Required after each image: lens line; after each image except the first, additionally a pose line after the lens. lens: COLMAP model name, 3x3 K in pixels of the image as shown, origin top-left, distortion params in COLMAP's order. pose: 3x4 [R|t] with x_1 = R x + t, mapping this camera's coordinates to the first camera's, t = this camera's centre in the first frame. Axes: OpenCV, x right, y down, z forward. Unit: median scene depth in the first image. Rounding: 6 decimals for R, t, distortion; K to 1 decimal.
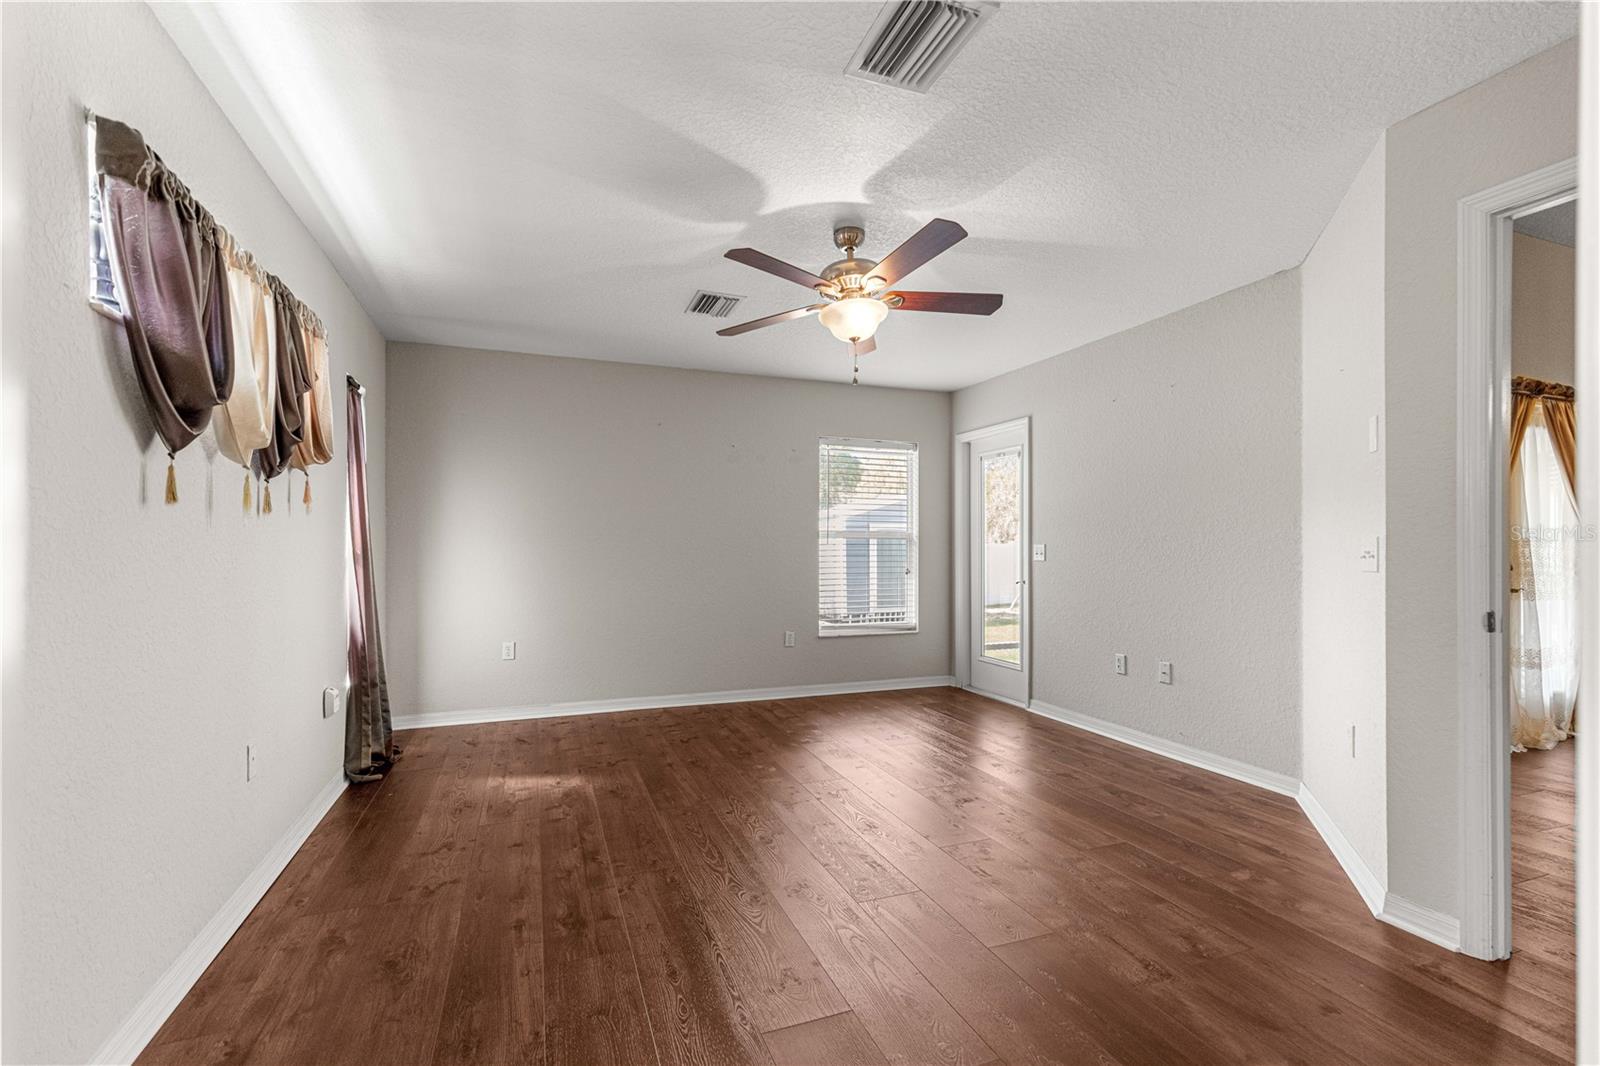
lens RADIAL K [[707.7, 0, 806.3], [0, 707.7, 546.3], [0, 0, 1]] dist [0.000777, 0.000042]
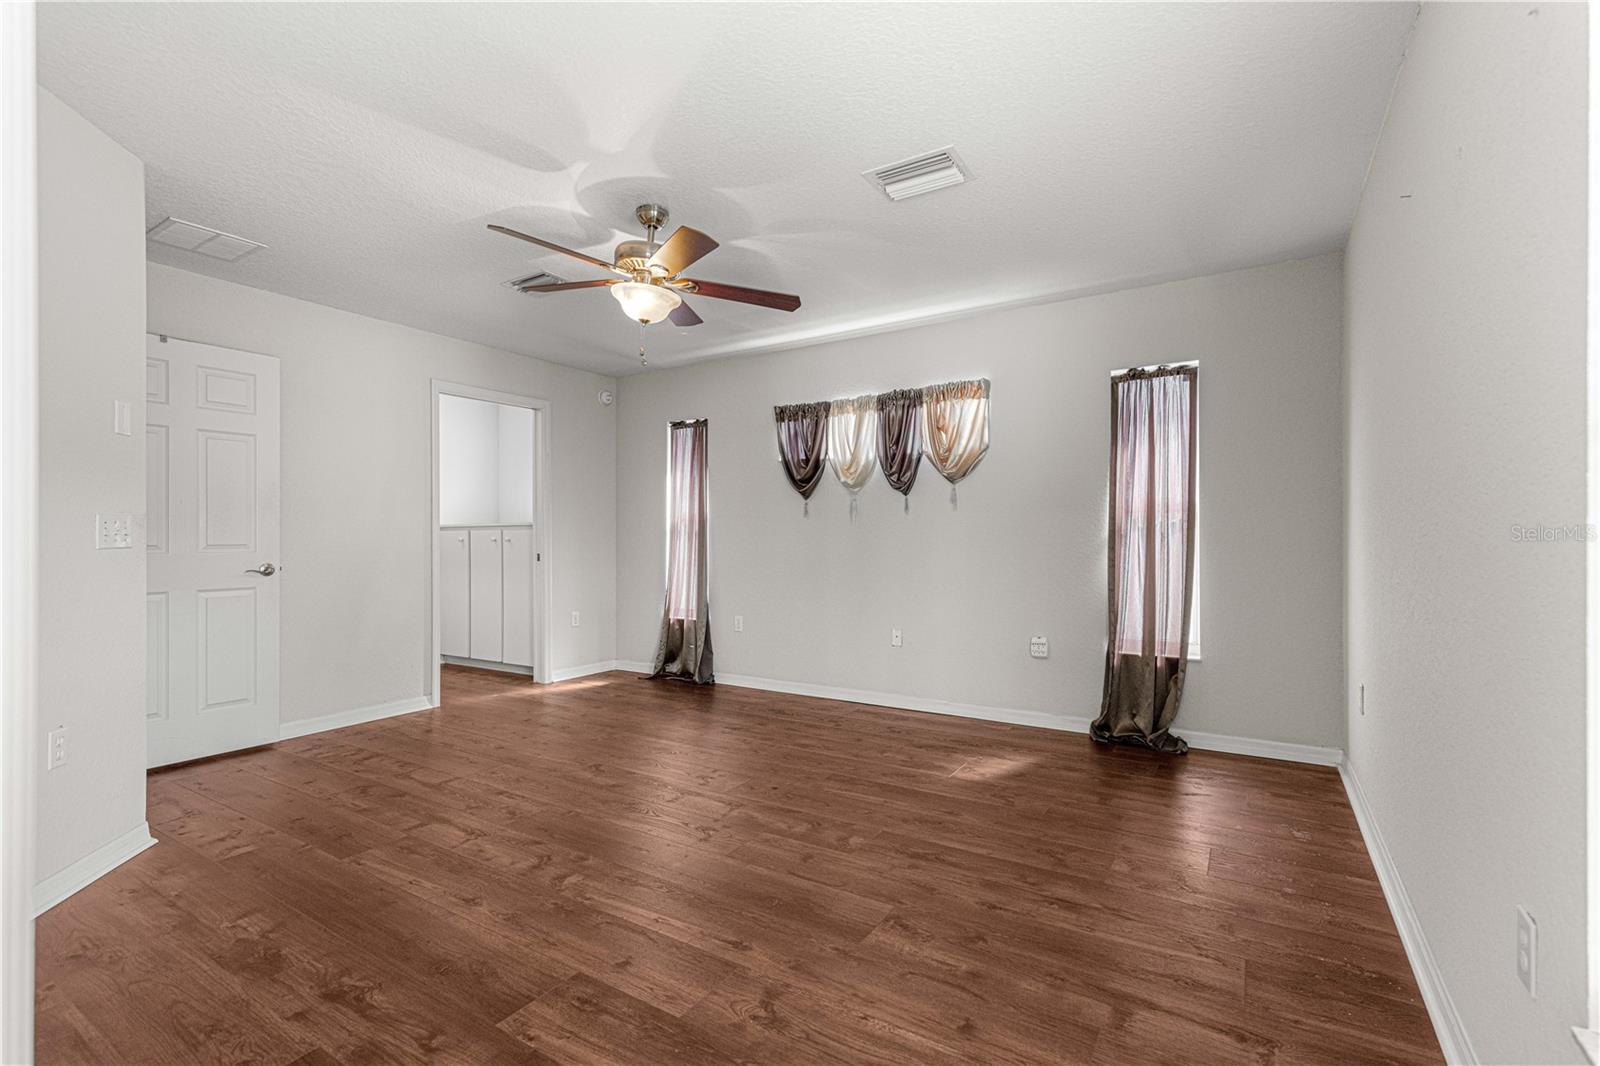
lens RADIAL K [[725.7, 0, 811.7], [0, 725.7, 532.6], [0, 0, 1]] dist [0.001101, -0.000068]
pose [[-0.795771, -0.001035, -0.605597, 0.478970], [0.004033, 0.999967, -0.007008, 0.018416], [0.605584, -0.008019, -0.795741, 1.860574]]
